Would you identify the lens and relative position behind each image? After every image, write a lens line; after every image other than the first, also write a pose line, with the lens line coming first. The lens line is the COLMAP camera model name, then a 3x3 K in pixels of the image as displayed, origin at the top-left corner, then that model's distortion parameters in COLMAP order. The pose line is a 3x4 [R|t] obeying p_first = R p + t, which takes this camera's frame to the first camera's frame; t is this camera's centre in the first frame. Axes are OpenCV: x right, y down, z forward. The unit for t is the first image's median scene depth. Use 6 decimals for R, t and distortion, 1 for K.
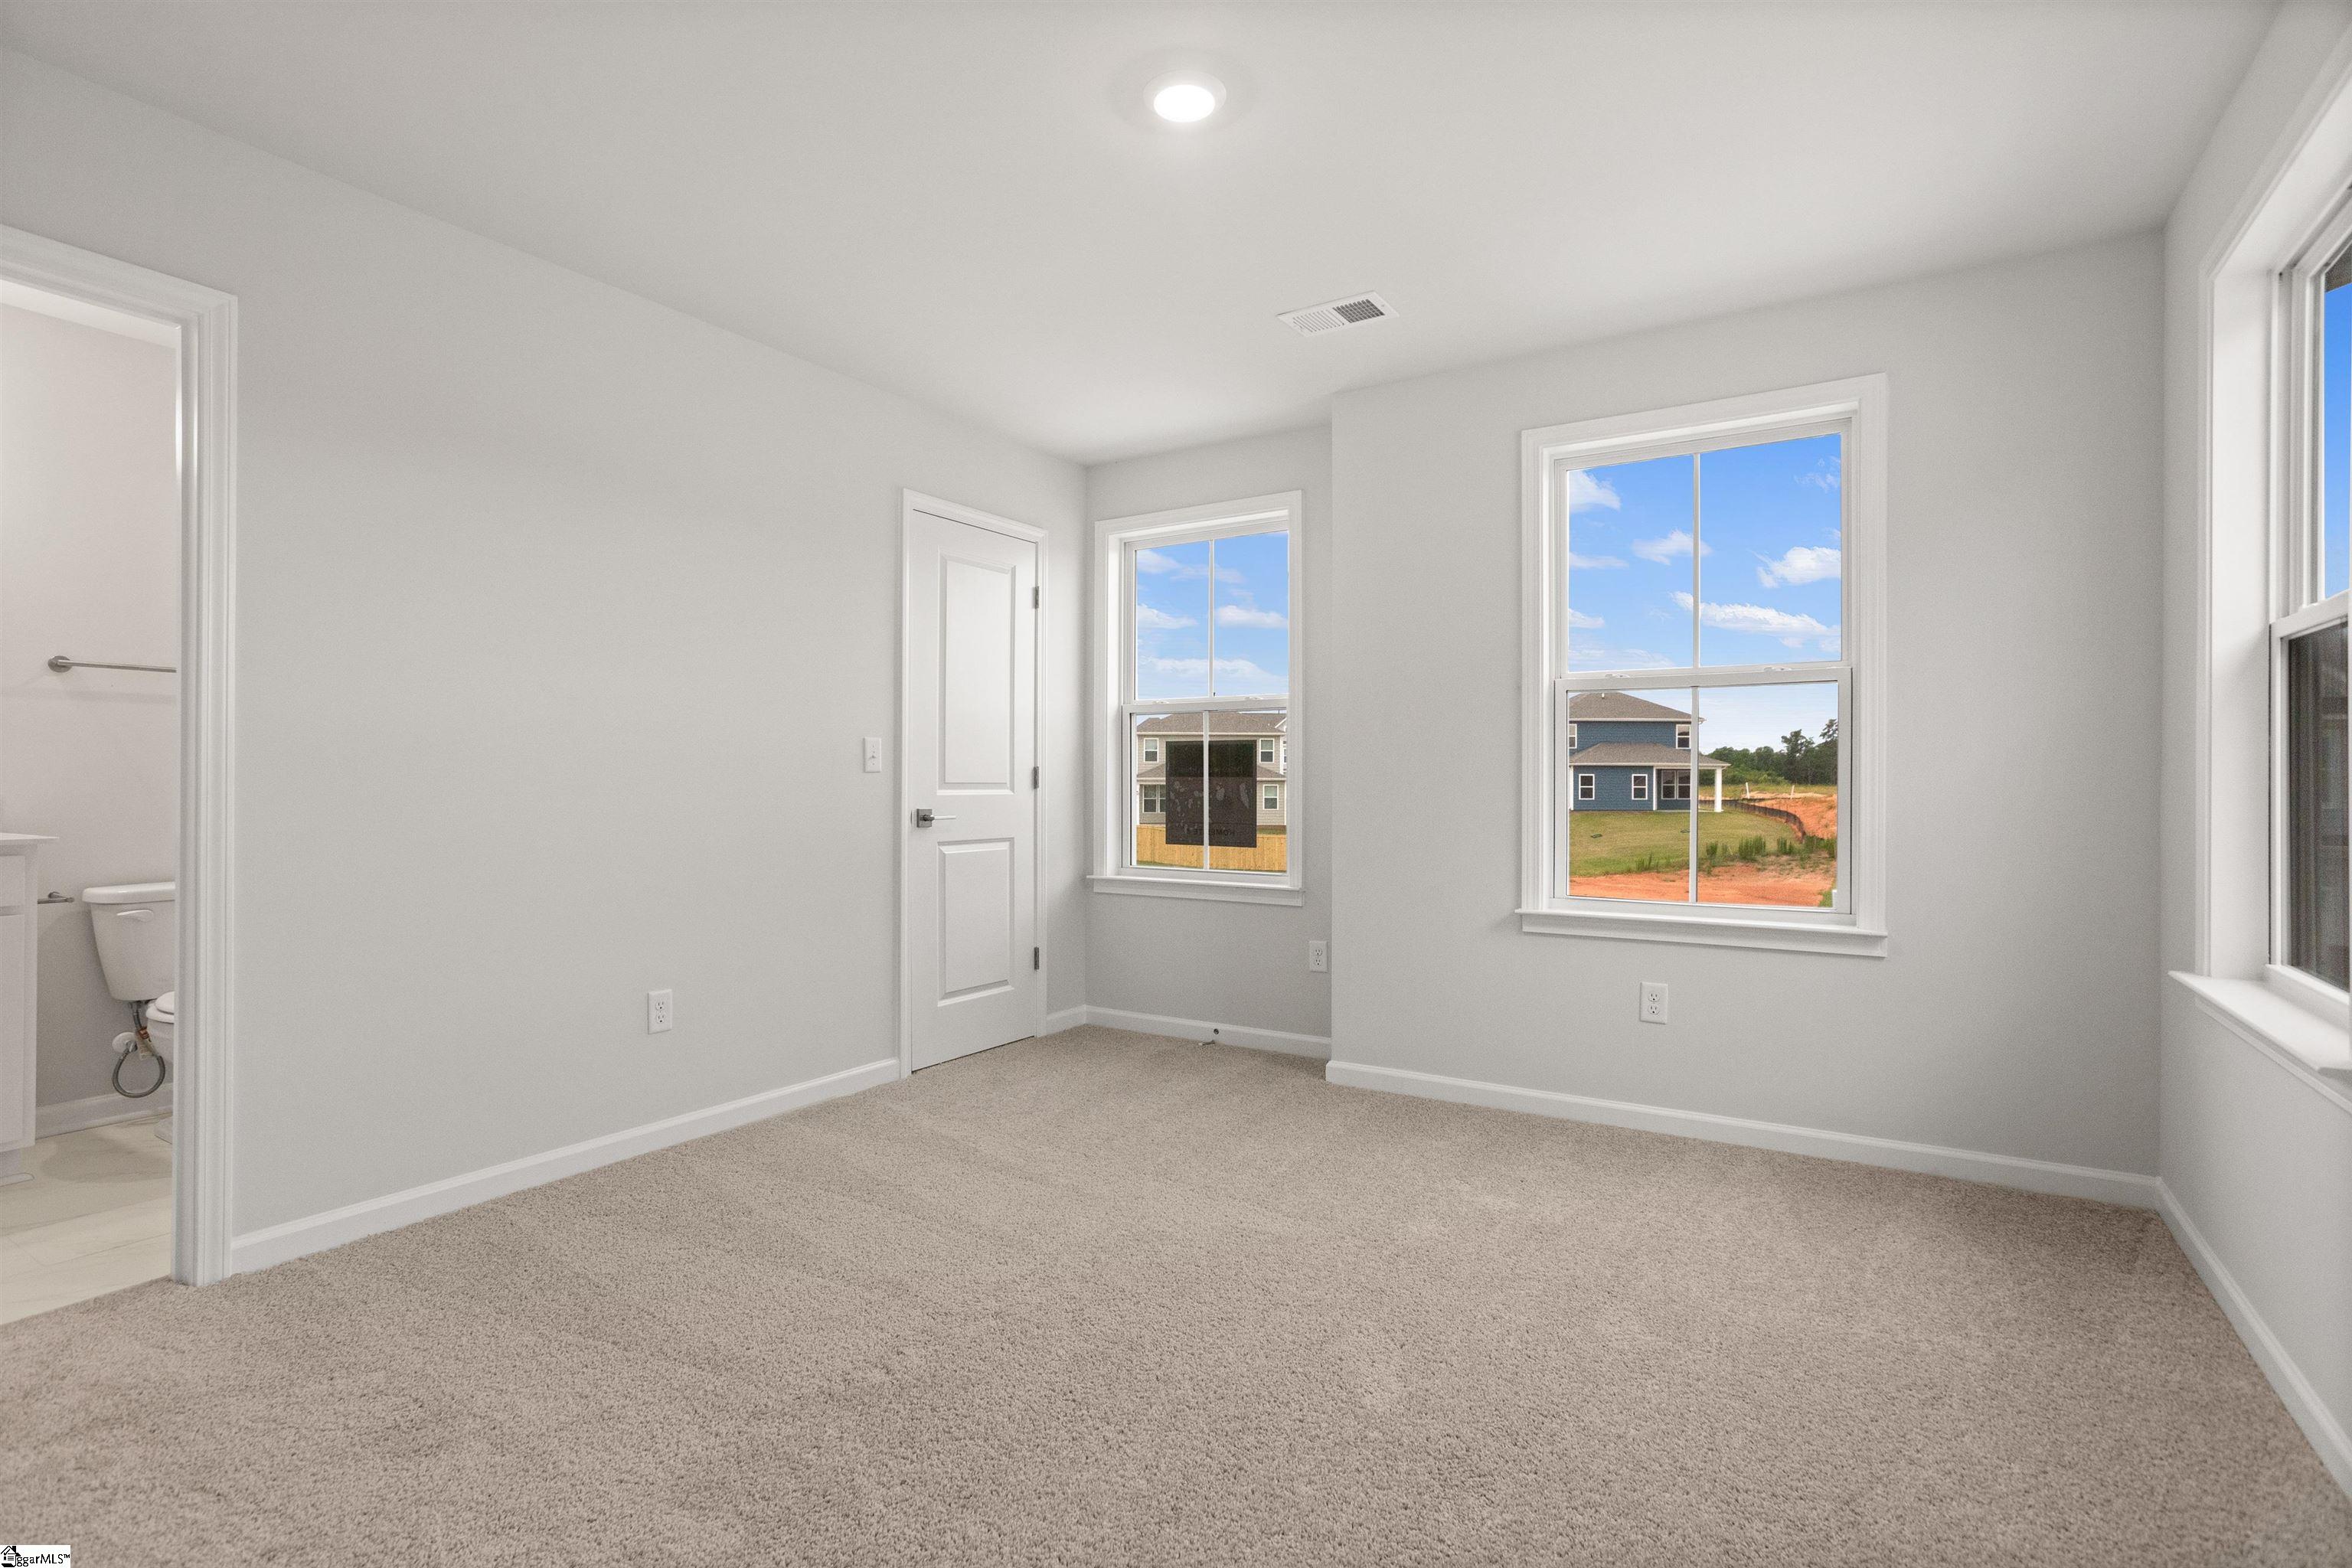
lens RADIAL K [[1134.9, 0, 1164.8], [0, 1134.9, 775.6], [0, 0, 1]] dist [-0.008302, 0.000739]
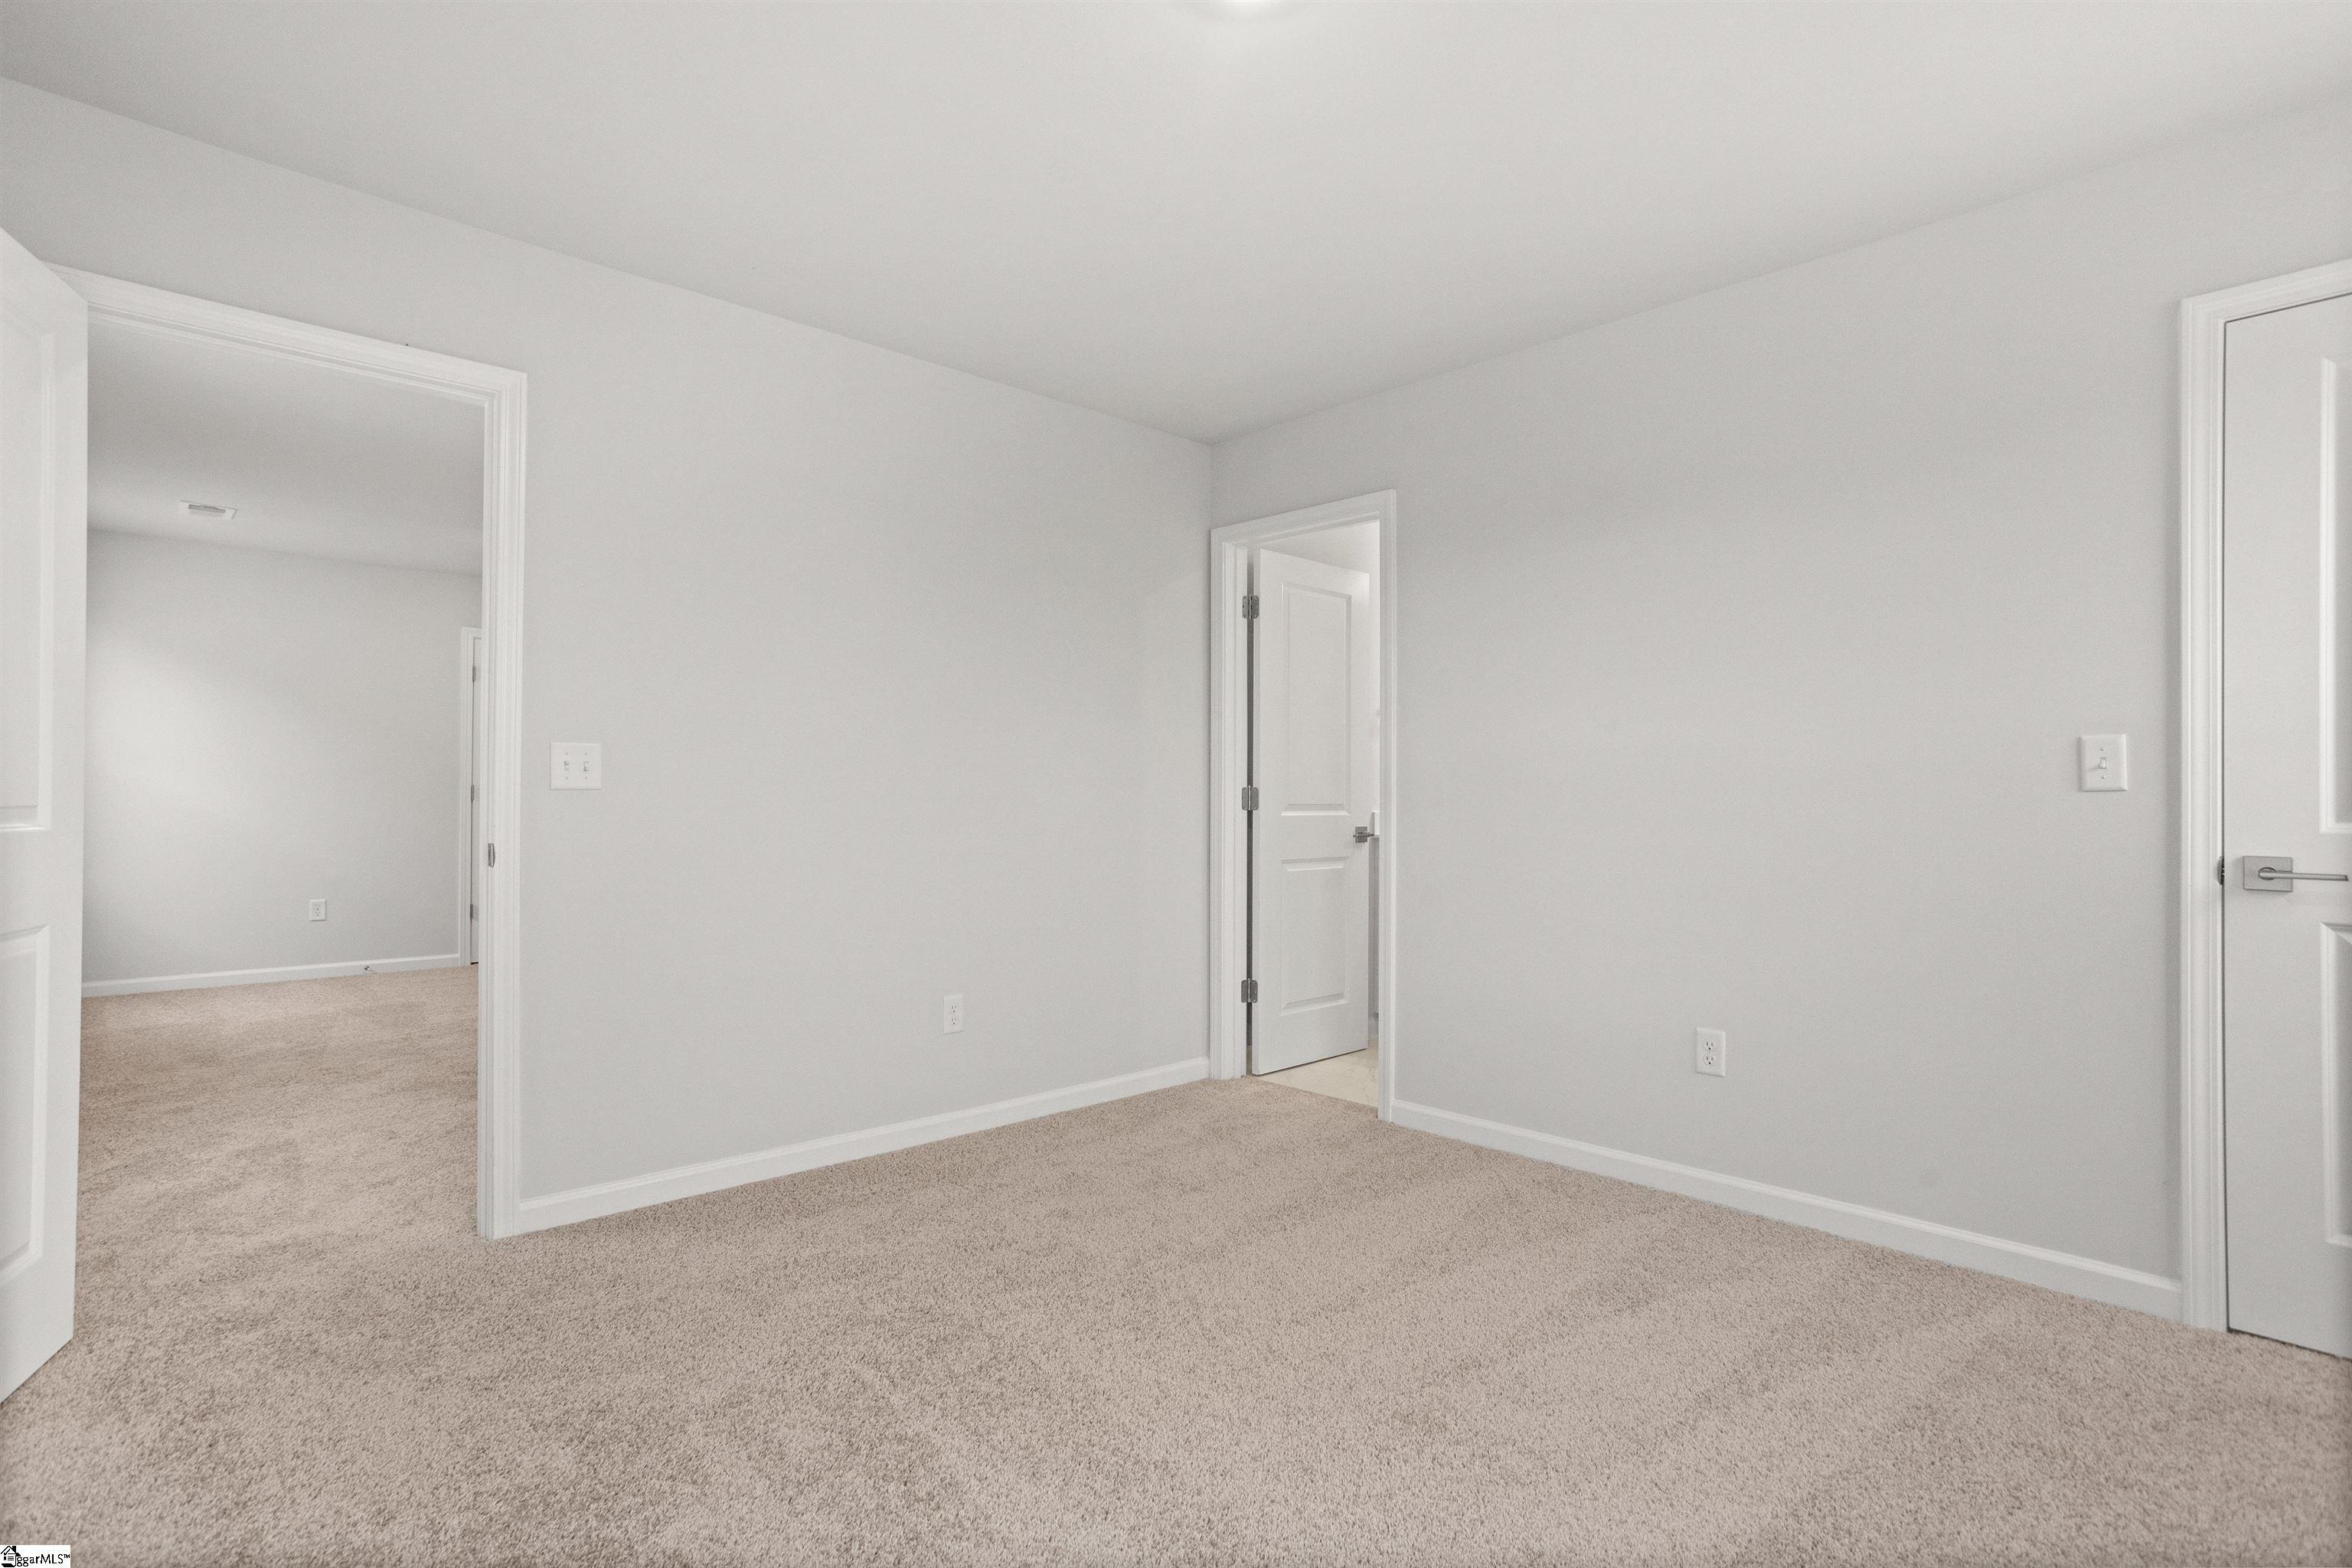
lens RADIAL K [[1134.9, 0, 1164.4], [0, 1134.9, 795.9], [0, 0, 1]] dist [-0.008302, 0.000739]
pose [[-0.241928, -0.008683, -0.970255, 0.480177], [-0.002206, 0.999962, -0.008399, 0.005524], [0.970292, 0.000109, -0.241938, 0.675053]]
